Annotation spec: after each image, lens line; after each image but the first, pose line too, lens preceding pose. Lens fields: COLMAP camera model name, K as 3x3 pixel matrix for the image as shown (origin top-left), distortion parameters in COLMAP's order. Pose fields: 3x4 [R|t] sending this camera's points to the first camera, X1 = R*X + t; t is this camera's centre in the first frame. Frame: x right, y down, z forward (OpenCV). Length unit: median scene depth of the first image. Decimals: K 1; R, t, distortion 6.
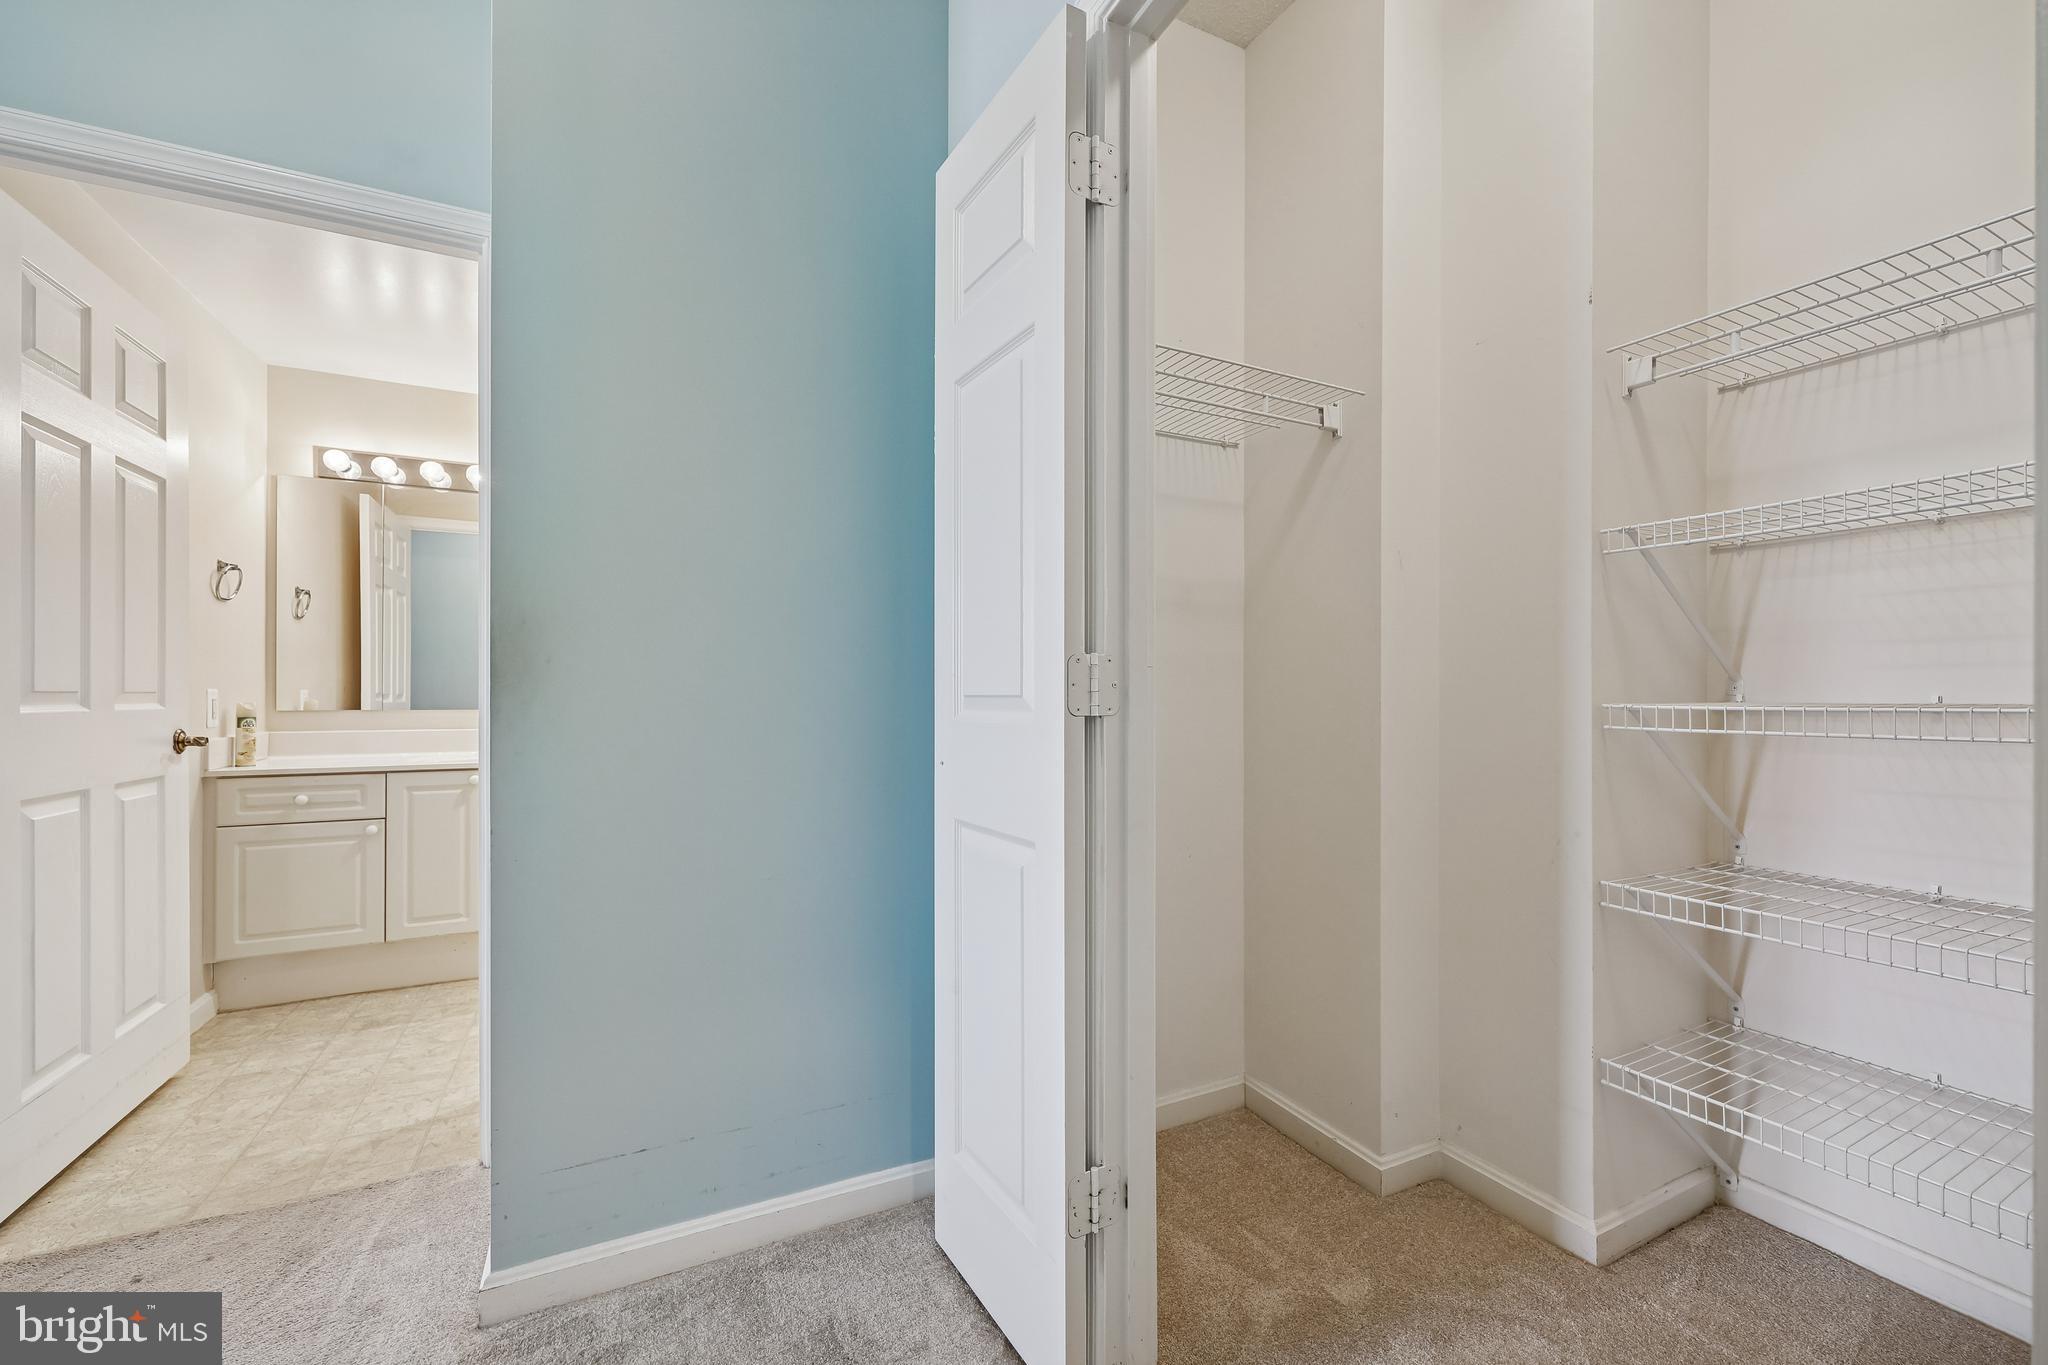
lens RADIAL K [[838.6, 0, 1003.3], [0, 838.6, 693.9], [0, 0, 1]] dist [0.000325, 0.000084]
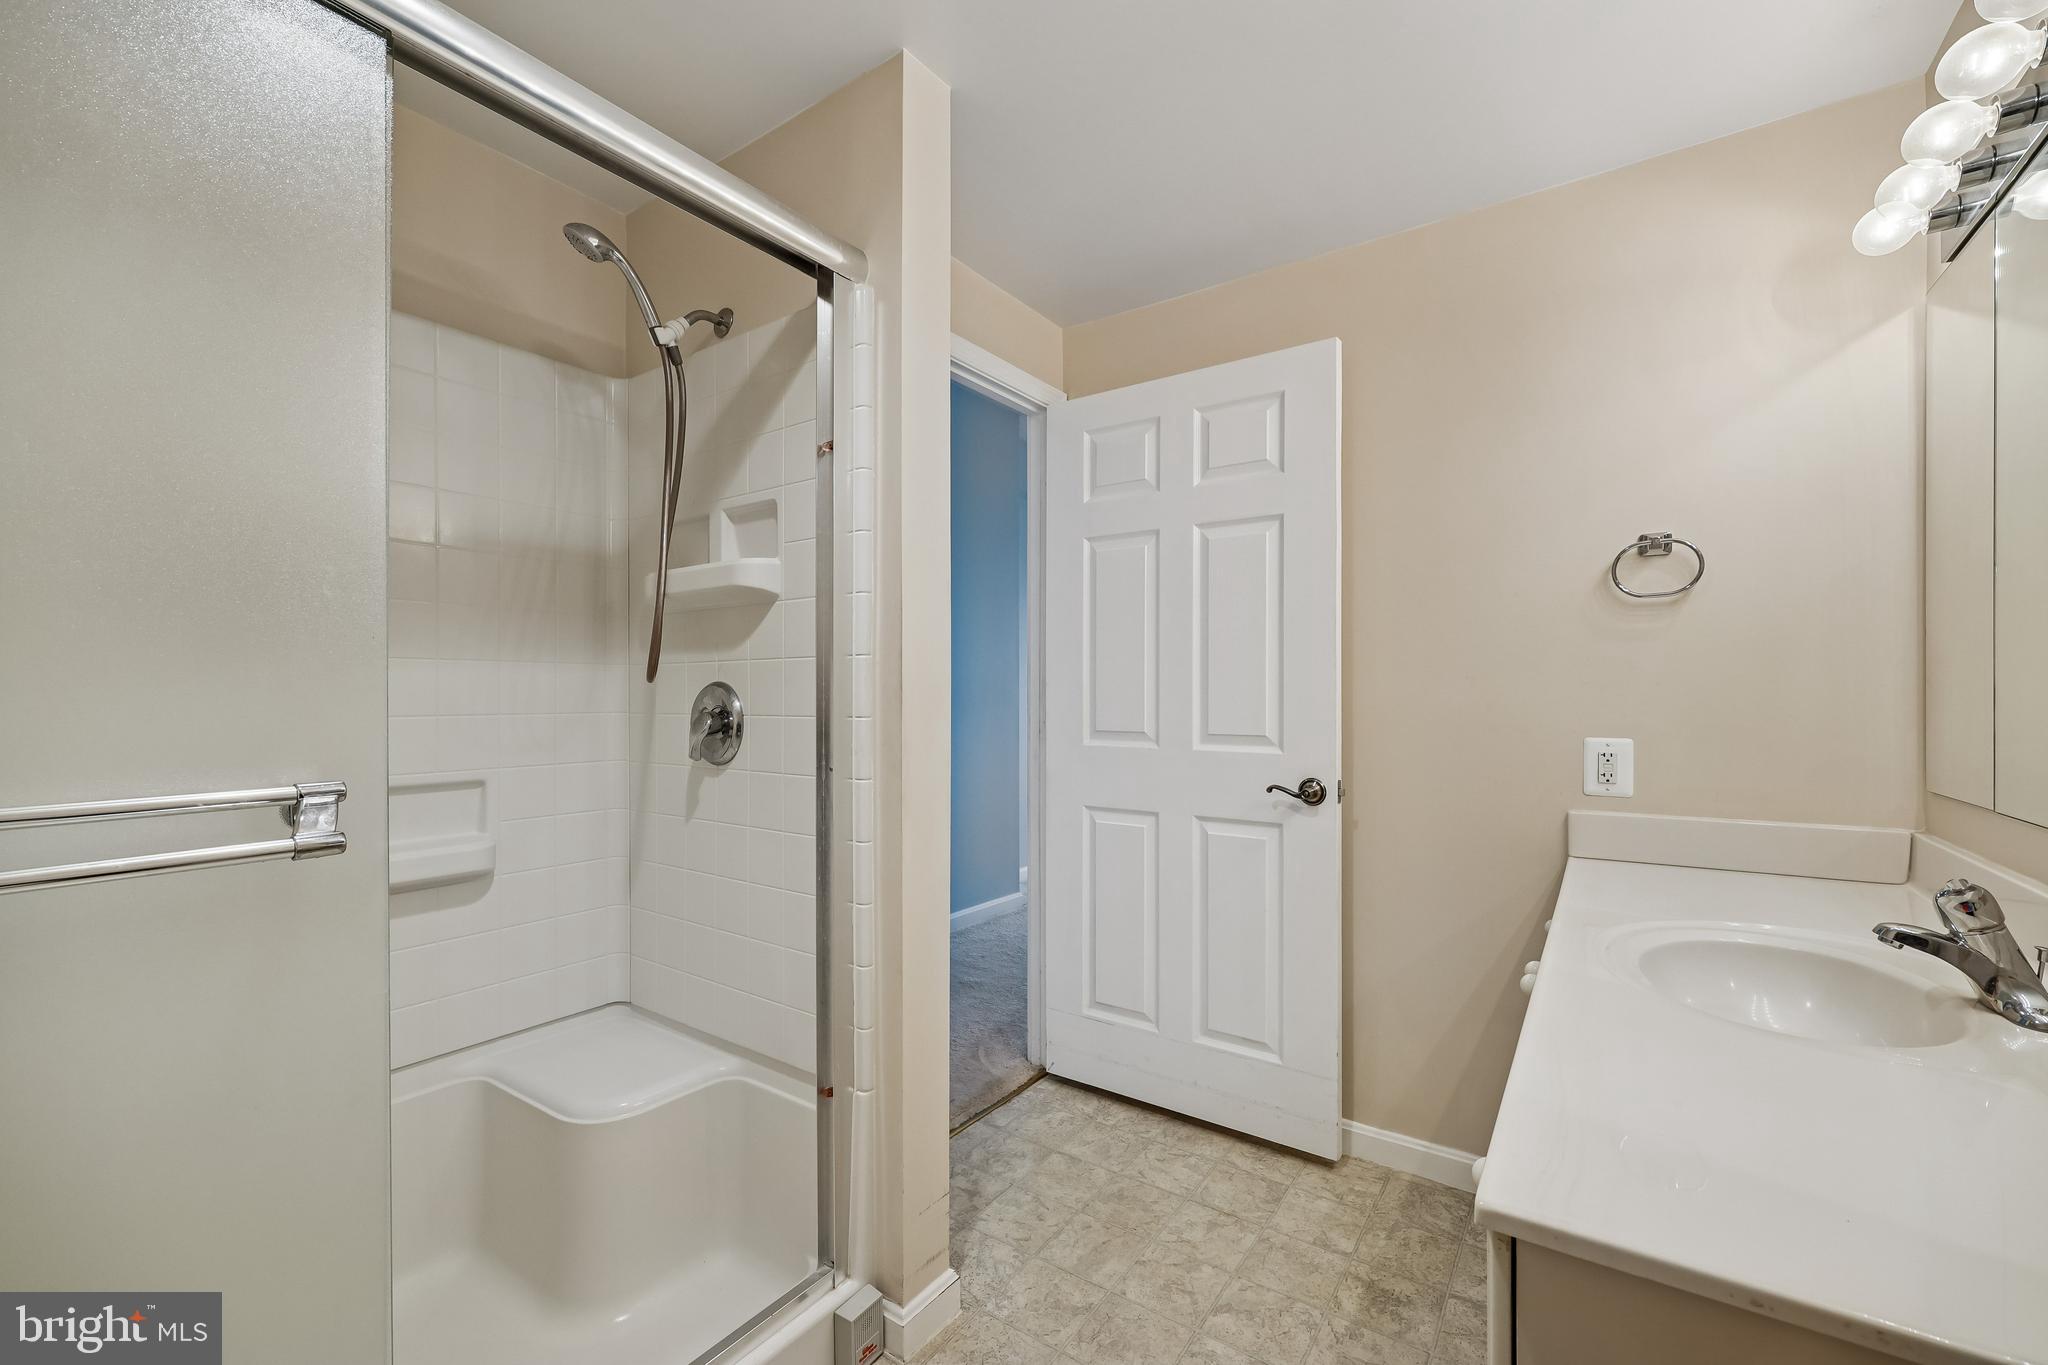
lens RADIAL K [[838.6, 0, 1003.3], [0, 838.6, 693.9], [0, 0, 1]] dist [0.000325, 0.000084]
pose [[-0.877828, 0.013540, -0.478785, -0.271990], [0.014689, 0.999891, 0.001344, -0.053326], [0.478752, -0.005853, -0.877931, 1.669361]]
